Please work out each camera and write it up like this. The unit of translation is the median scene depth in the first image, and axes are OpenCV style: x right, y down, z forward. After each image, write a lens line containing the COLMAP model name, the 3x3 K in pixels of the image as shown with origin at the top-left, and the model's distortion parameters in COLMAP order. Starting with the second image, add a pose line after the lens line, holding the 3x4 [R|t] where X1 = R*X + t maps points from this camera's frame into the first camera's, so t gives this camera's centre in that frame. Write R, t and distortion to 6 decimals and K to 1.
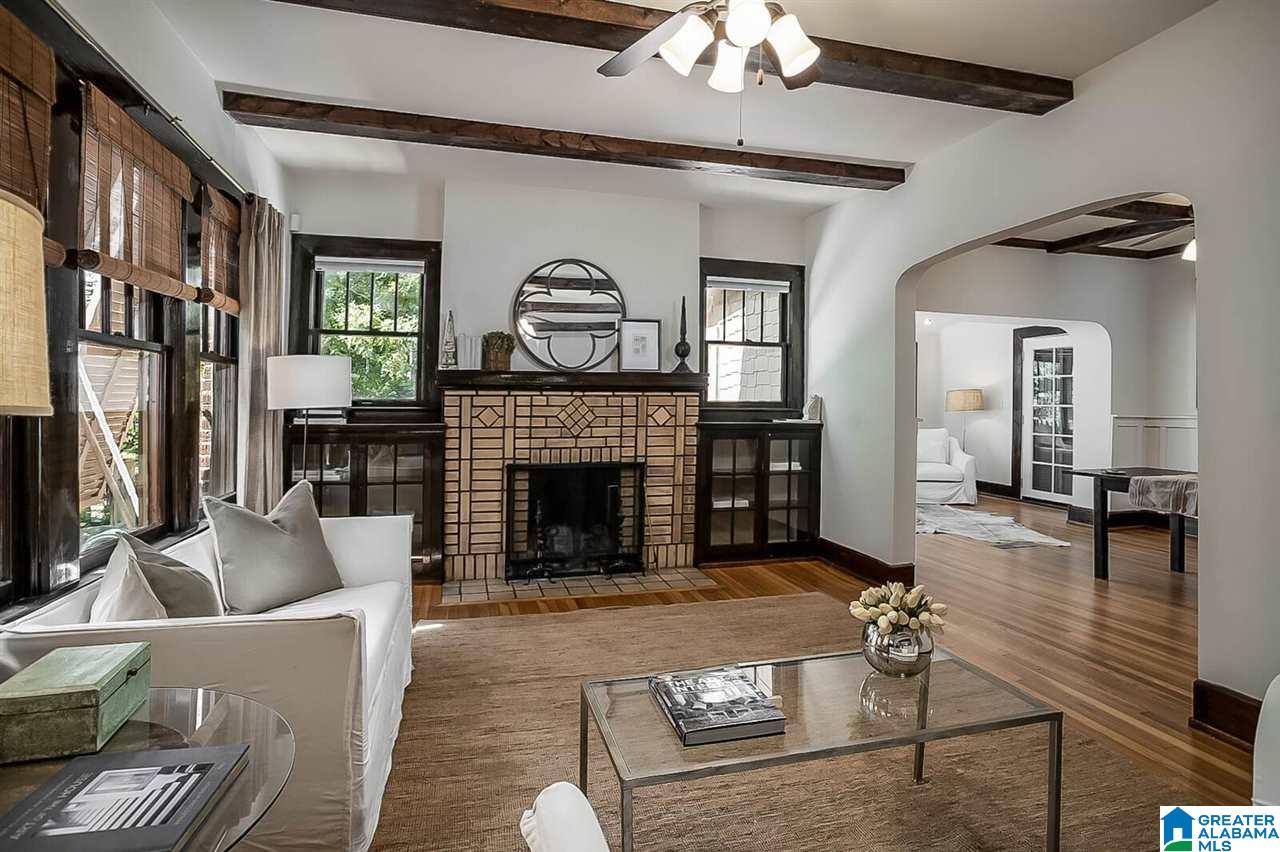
lens RADIAL K [[663.4, 0, 641.1], [0, 663.4, 417.4], [0, 0, 1]] dist [-0.050804, 0.021065]
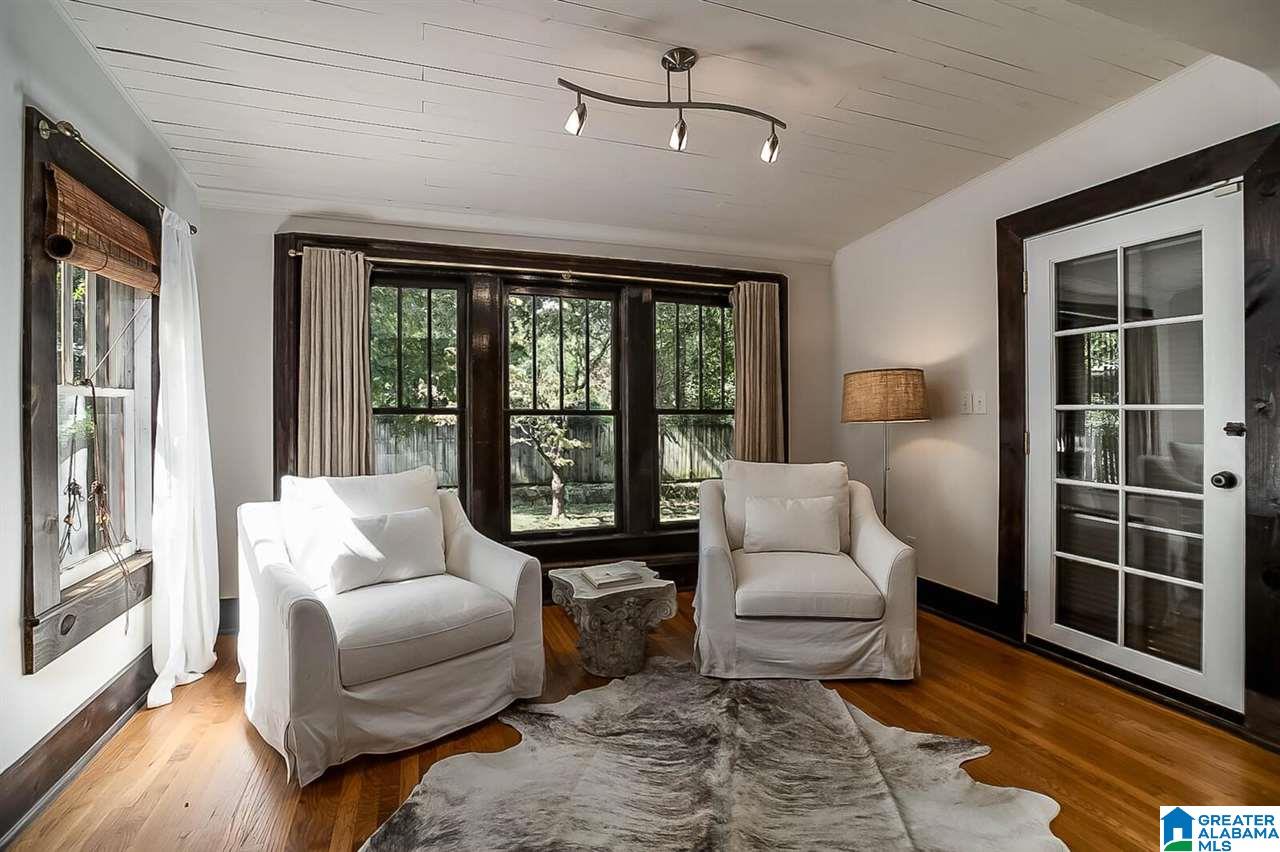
lens RADIAL K [[626.7, 0, 641.9], [0, 626.7, 416.0], [0, 0, 1]] dist [-0.059033, 0.016190]
pose [[0.995810, -0.011856, 0.090678, 0.319148], [0.011863, 0.999930, 0.000457, -0.015398], [-0.090677, 0.000620, 0.995880, 0.654120]]
